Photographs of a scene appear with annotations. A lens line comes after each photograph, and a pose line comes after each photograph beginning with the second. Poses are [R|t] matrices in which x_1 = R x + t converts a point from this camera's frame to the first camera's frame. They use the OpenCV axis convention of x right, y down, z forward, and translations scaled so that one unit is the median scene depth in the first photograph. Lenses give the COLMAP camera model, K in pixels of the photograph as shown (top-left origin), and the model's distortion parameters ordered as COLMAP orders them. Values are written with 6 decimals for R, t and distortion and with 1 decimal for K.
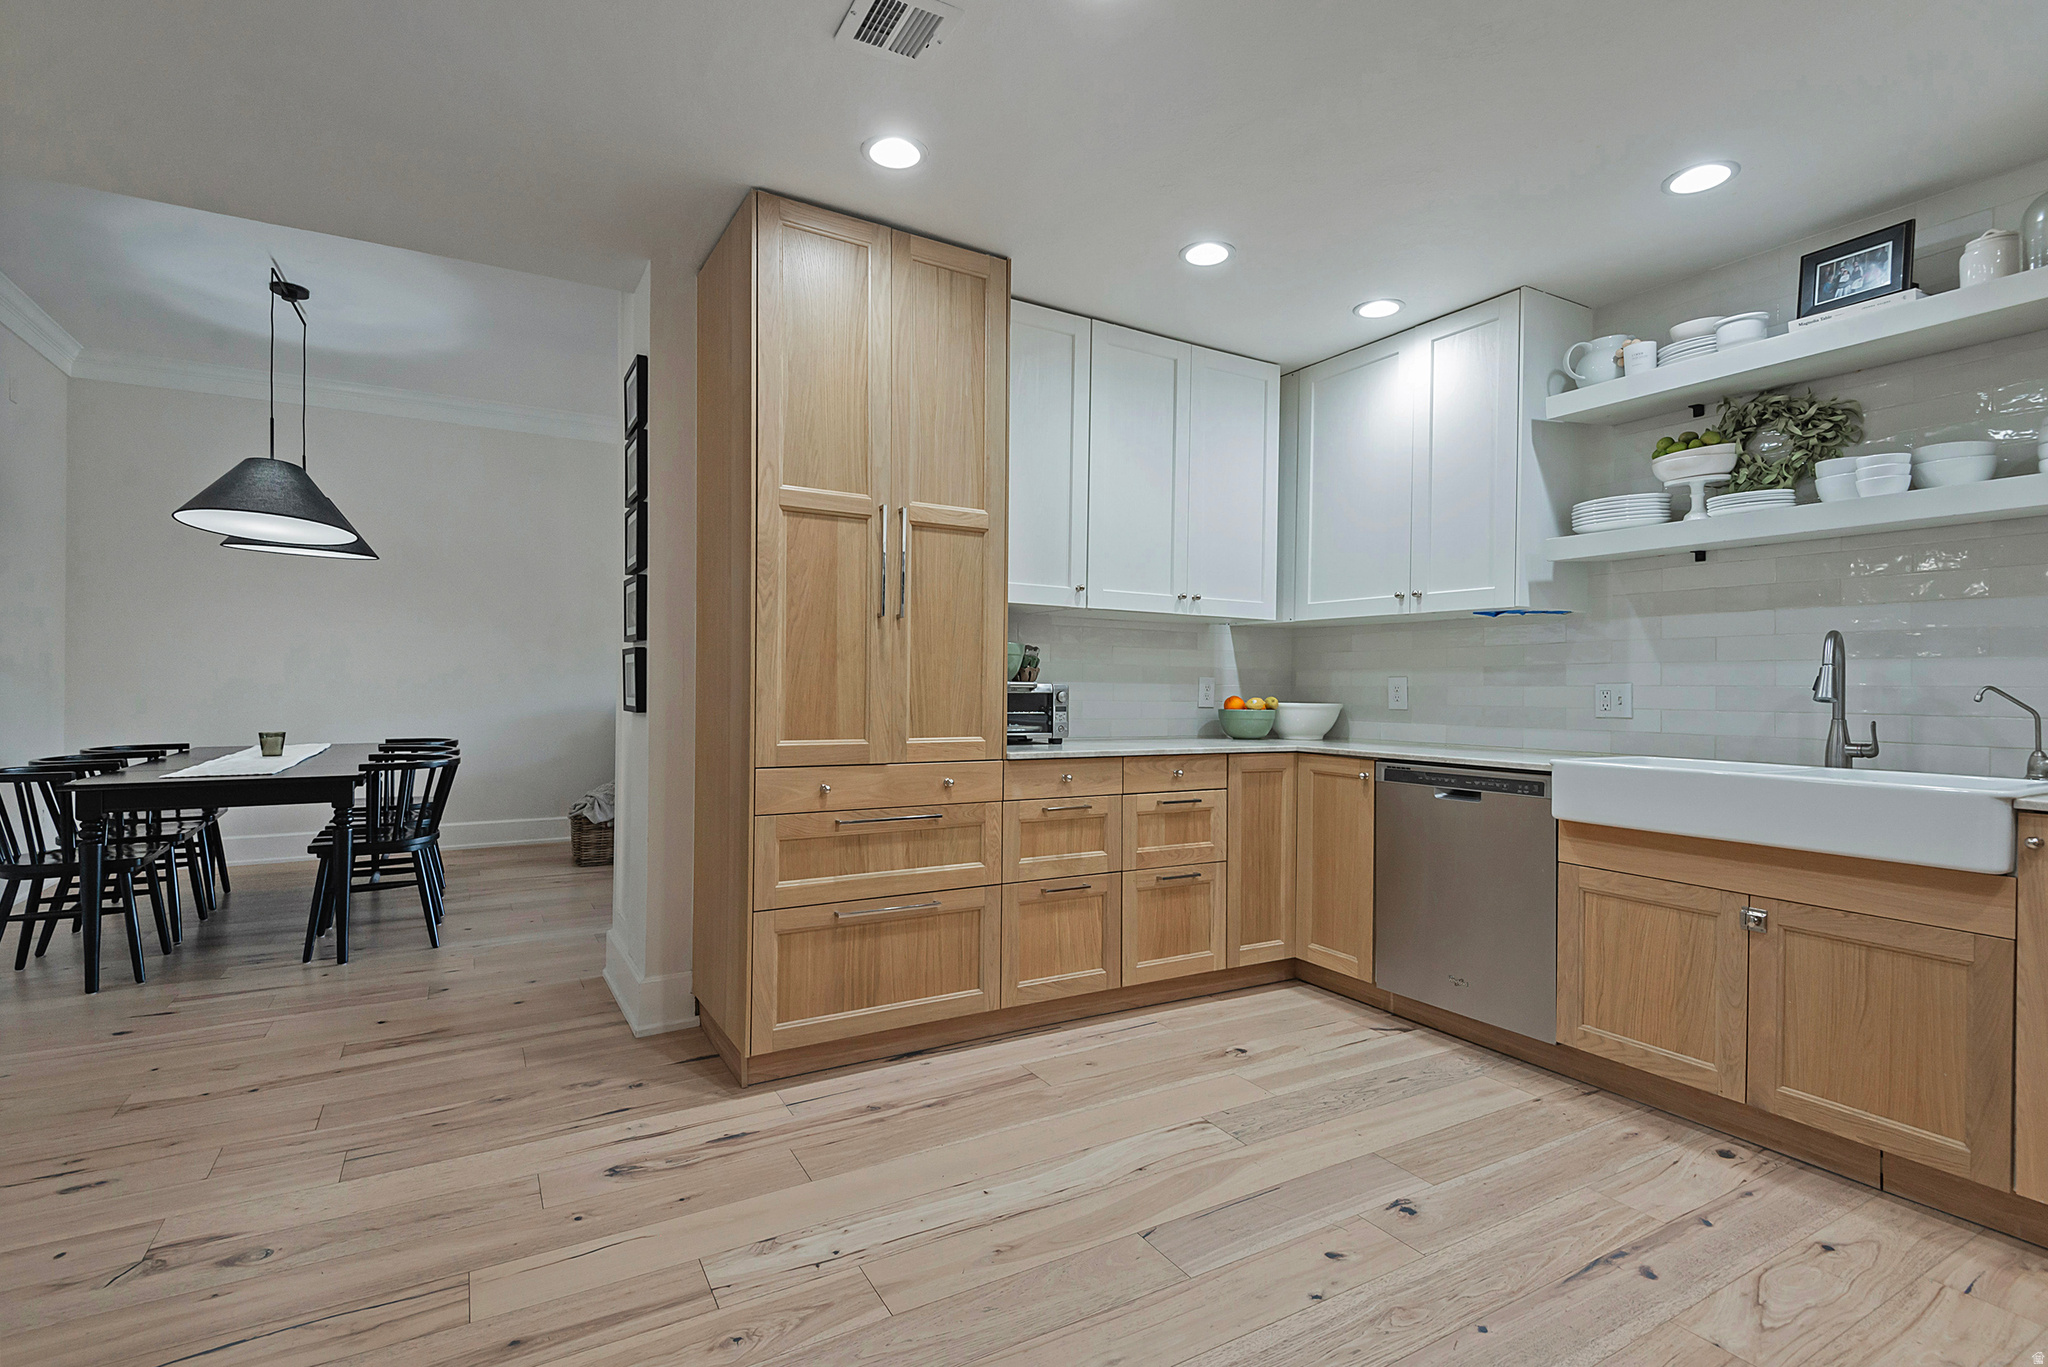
lens RADIAL K [[932.4, 0, 1012.2], [0, 932.4, 697.9], [0, 0, 1]] dist [-0.002419, -0.000674]
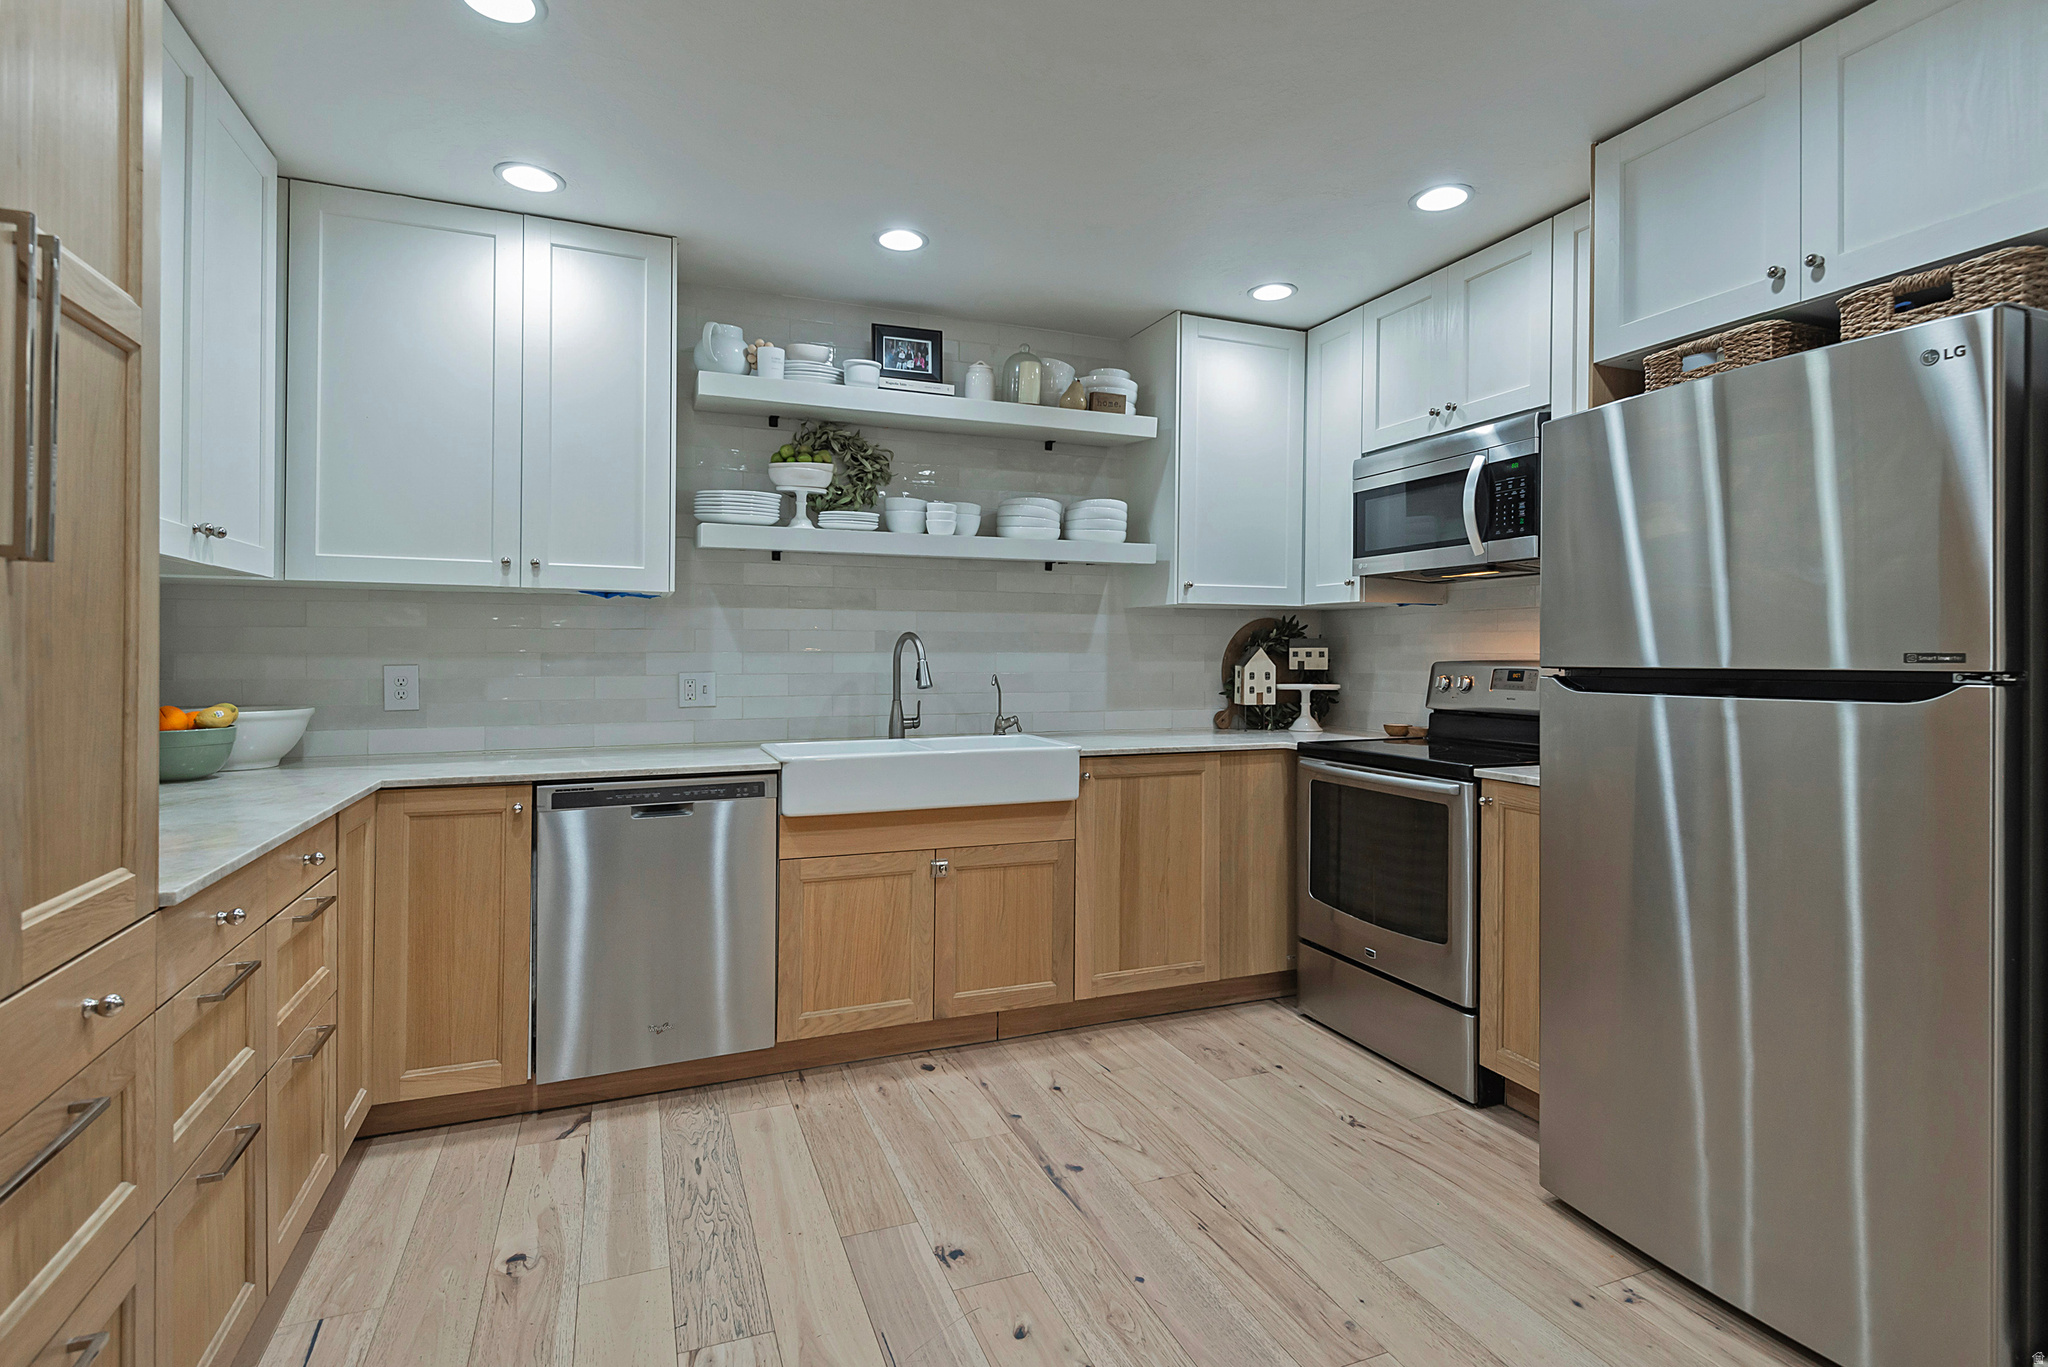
lens RADIAL K [[996.6, 0, 1022.9], [0, 996.6, 673.6], [0, 0, 1]] dist [0.037162, -0.031952]
pose [[0.142245, -0.030339, 0.989366, -0.426276], [0.010731, 0.999519, 0.029108, -0.049915], [-0.989773, 0.006476, 0.142502, 0.605261]]
